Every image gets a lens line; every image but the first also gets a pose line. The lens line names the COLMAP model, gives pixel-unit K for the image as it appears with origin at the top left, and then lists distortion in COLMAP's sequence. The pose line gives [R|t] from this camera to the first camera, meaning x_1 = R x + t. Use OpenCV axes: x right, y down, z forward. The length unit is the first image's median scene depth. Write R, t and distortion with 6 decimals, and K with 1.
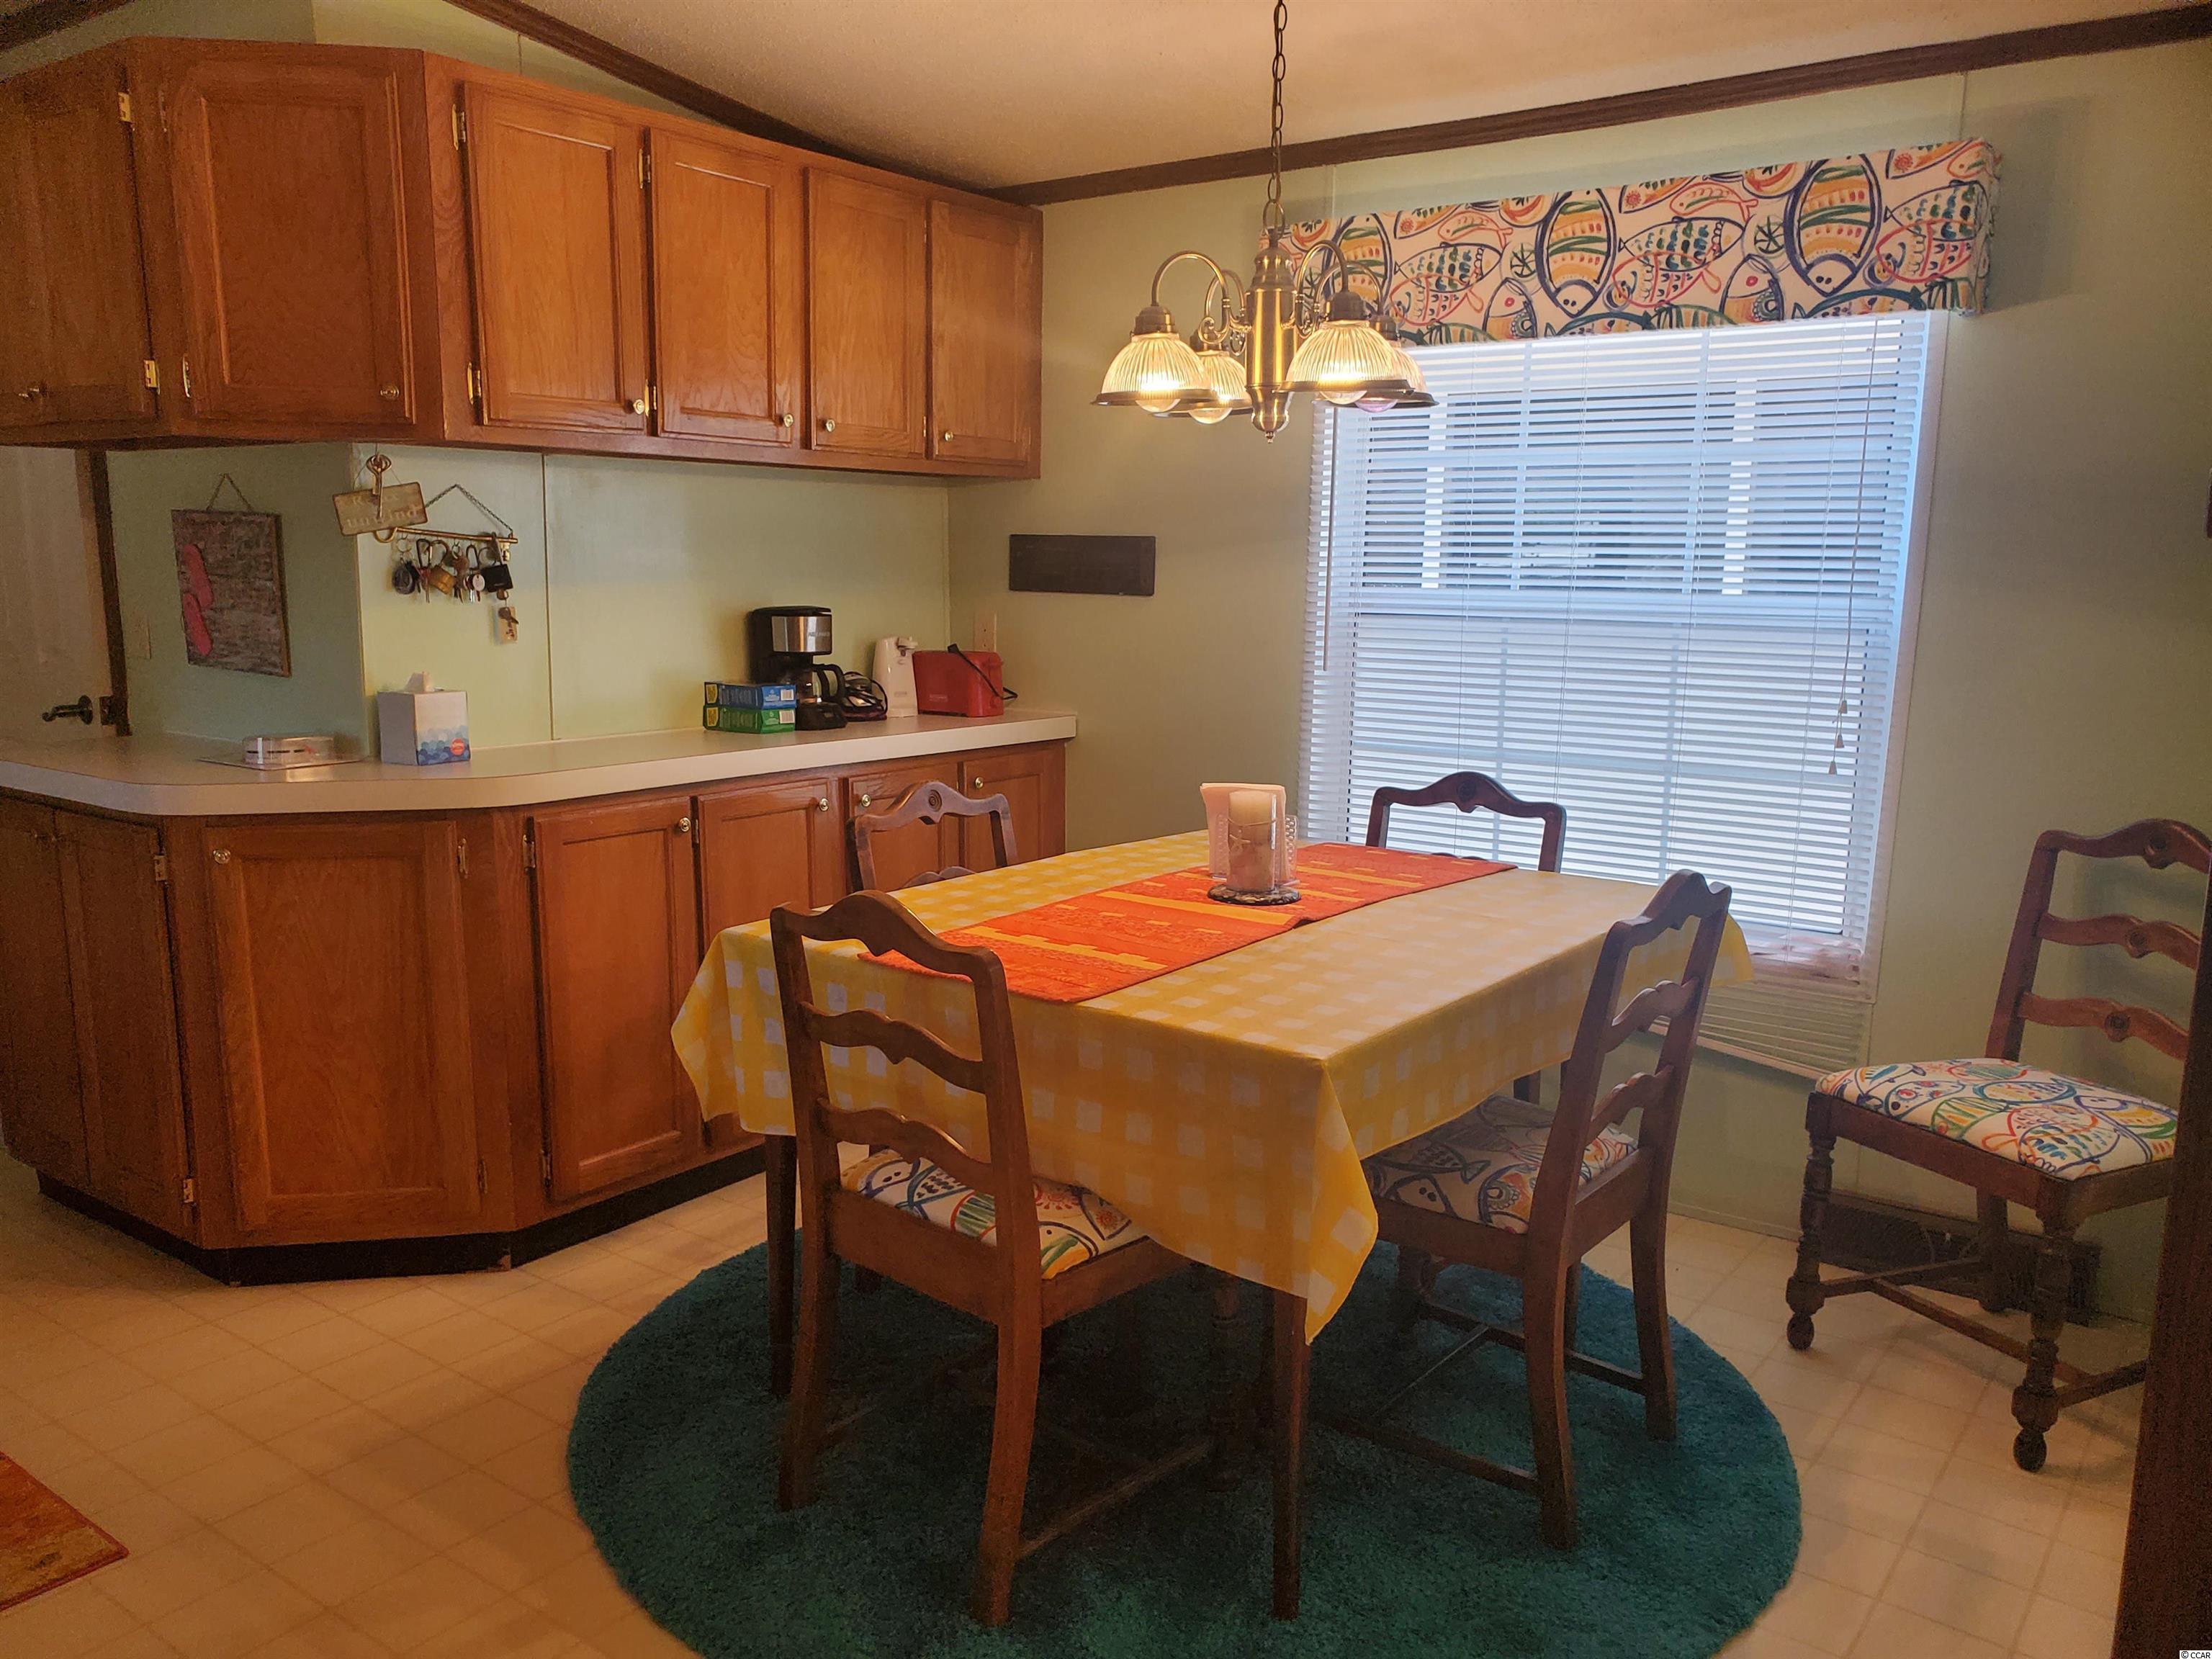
lens RADIAL K [[1768.1, 0, 1106.0], [0, 1768.1, 829.5], [0, 0, 1]] dist [0.041905, -0.001398]
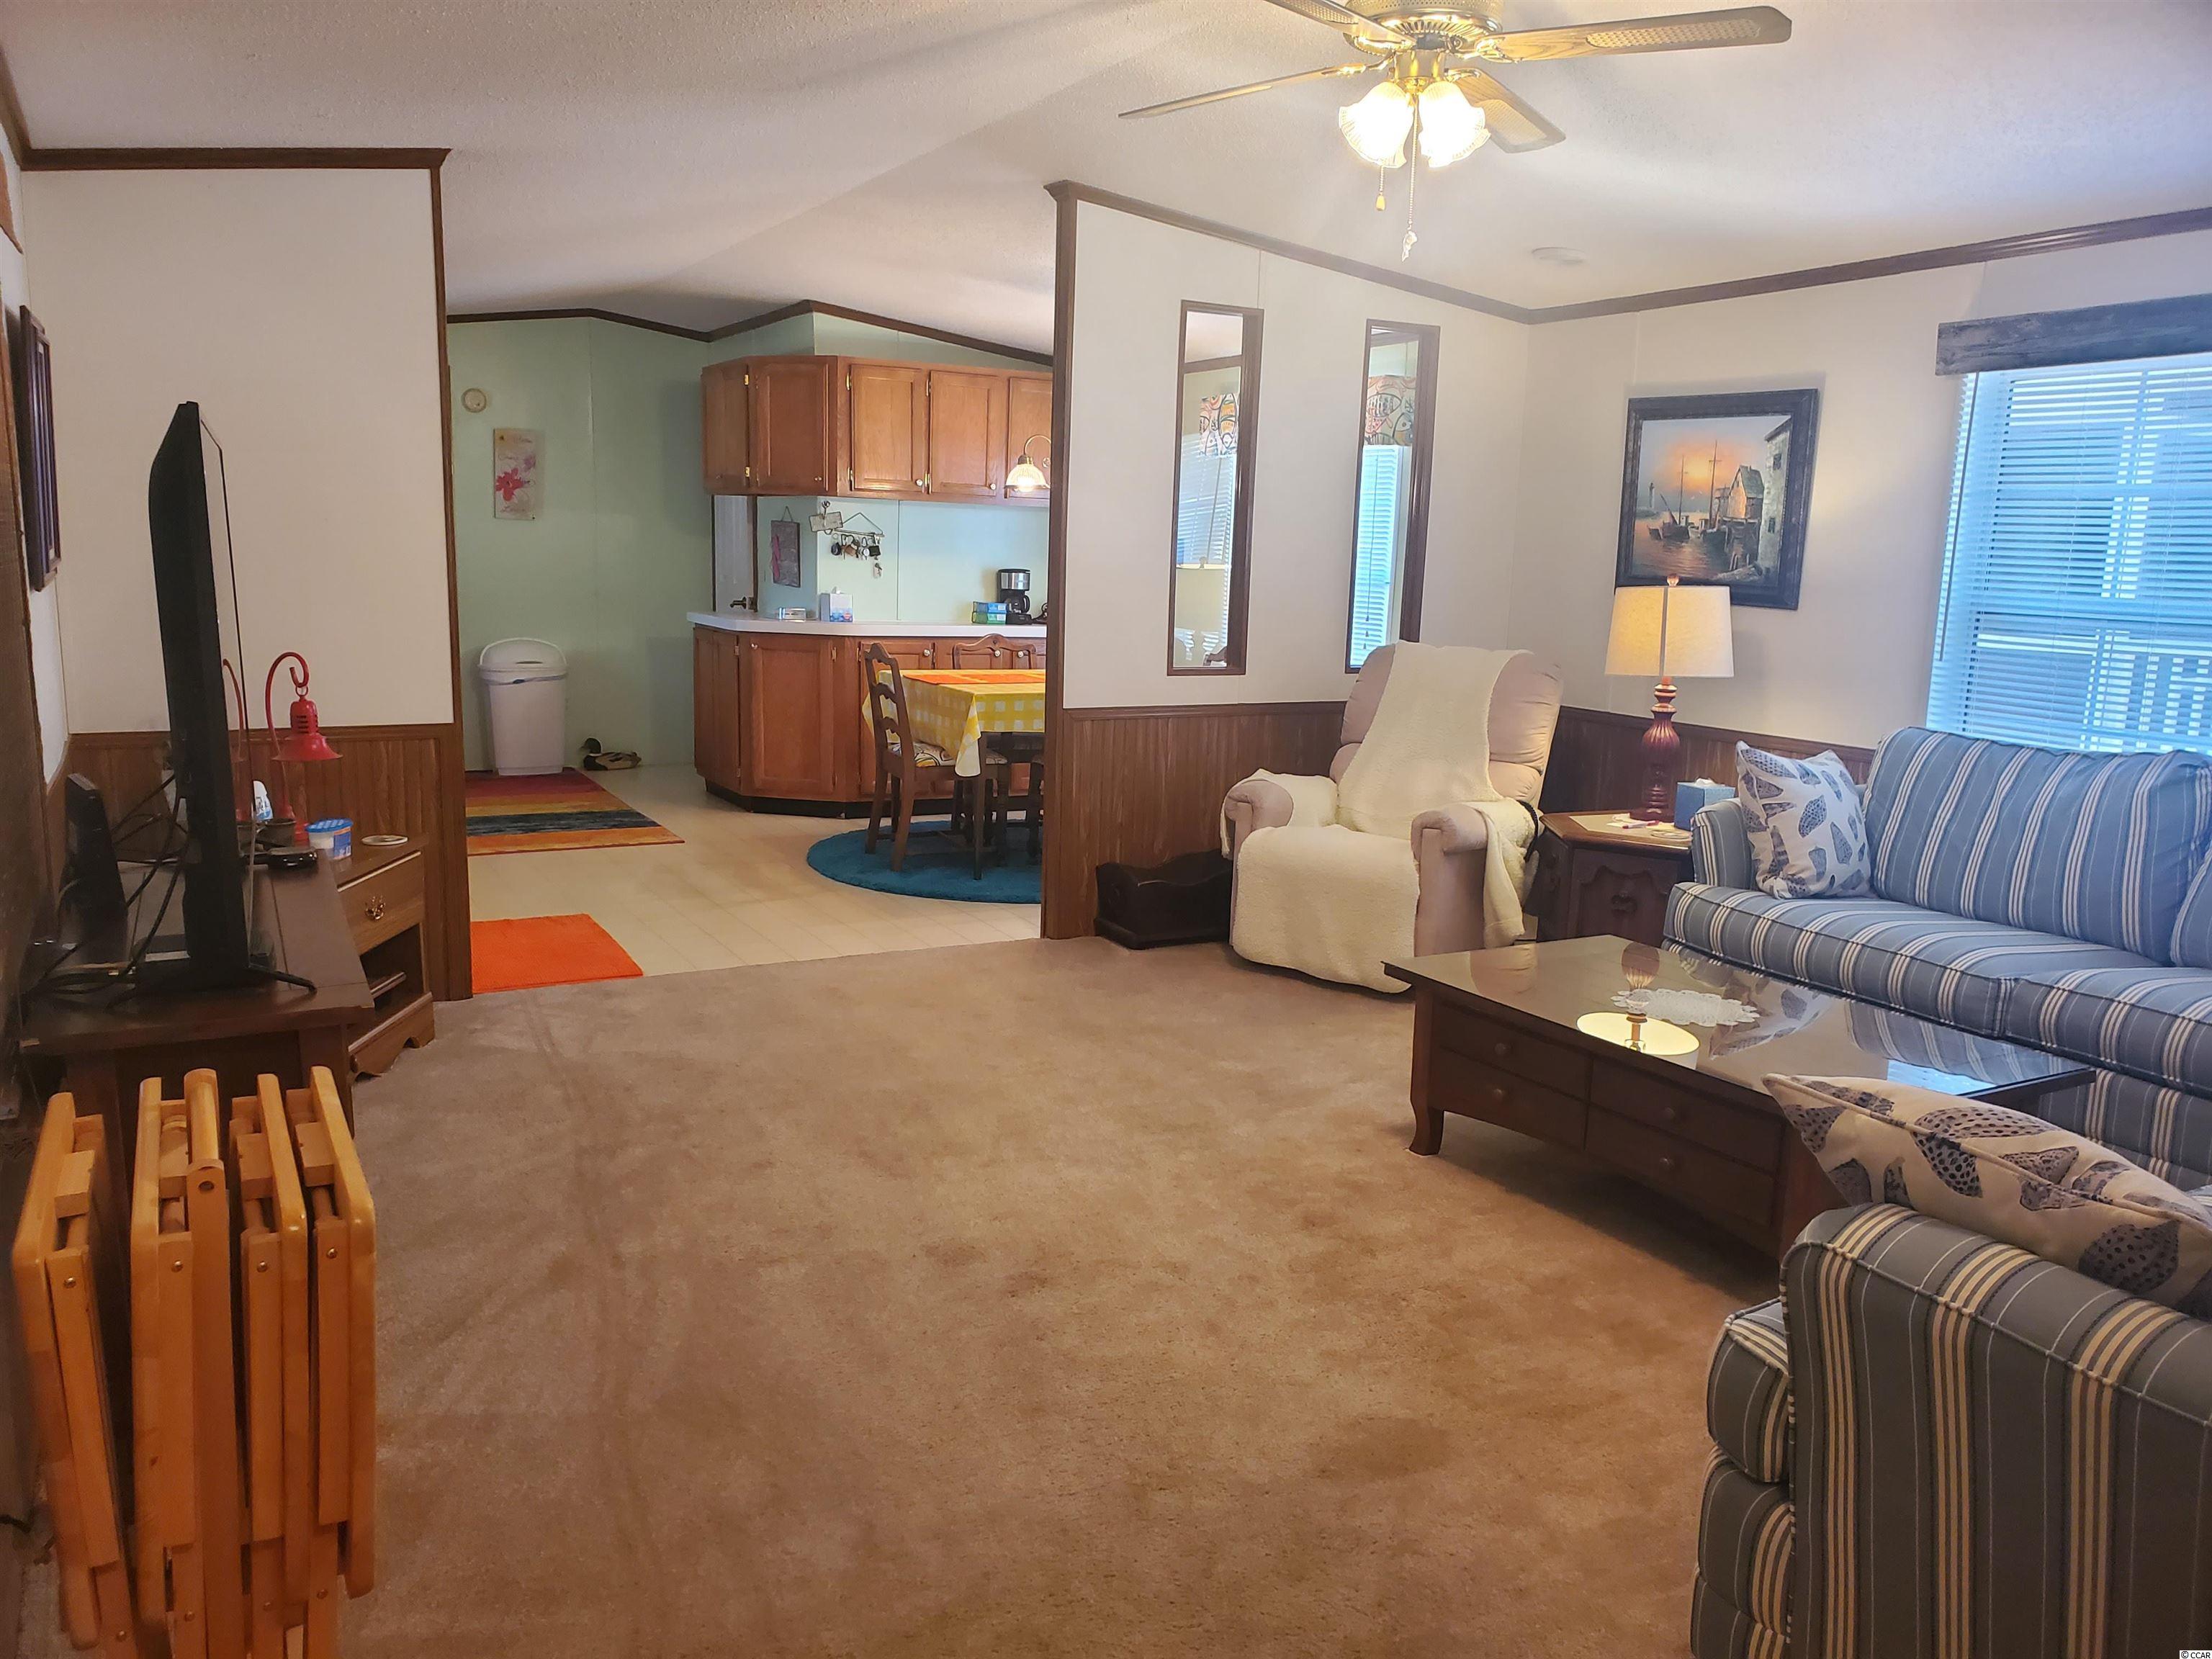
lens RADIAL K [[1768.1, 0, 1106.0], [0, 1768.1, 829.5], [0, 0, 1]] dist [0.041905, -0.001398]
pose [[0.909138, 0.086486, -0.407418, 1.029670], [-0.089355, 0.995927, 0.012021, 0.193584], [0.406798, 0.025476, 0.913163, -1.148304]]
